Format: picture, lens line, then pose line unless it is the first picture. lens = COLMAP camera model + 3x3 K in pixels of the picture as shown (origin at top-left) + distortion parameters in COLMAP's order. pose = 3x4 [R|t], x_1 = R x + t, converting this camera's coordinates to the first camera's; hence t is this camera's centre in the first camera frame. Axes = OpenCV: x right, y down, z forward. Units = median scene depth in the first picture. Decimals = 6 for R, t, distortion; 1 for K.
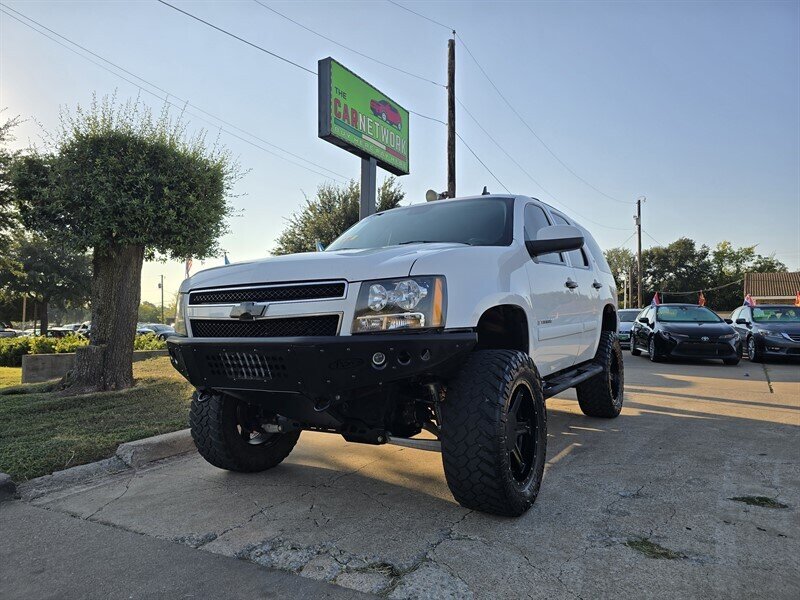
lens RADIAL K [[535.1, 0, 397.1], [0, 535.1, 303.2], [0, 0, 1]] dist [0.065615, -0.064872]
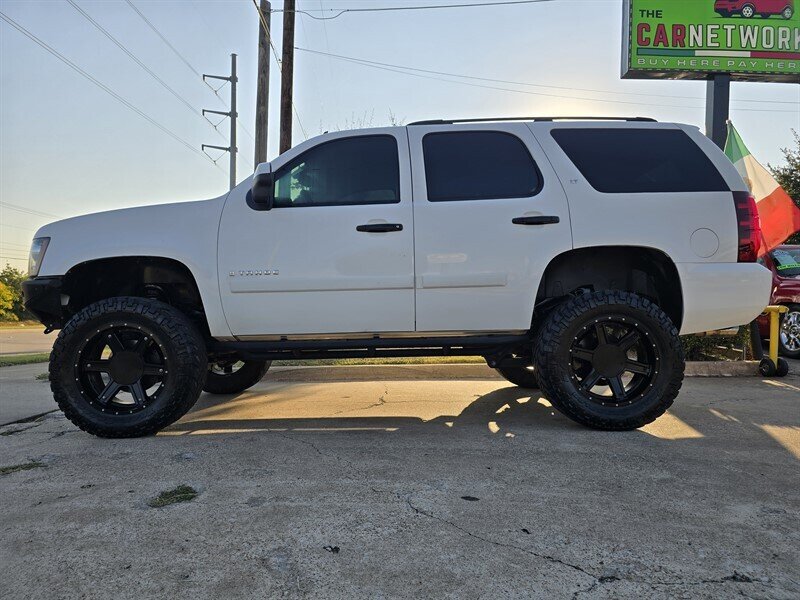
lens RADIAL K [[539.8, 0, 392.3], [0, 539.8, 306.2], [0, 0, 1]] dist [0.078231, -0.071457]
pose [[0.517476, -0.001186, -0.855697, 1.201672], [0.020072, 0.999741, 0.010753, 0.087509], [0.855462, -0.022739, 0.517366, 0.721350]]
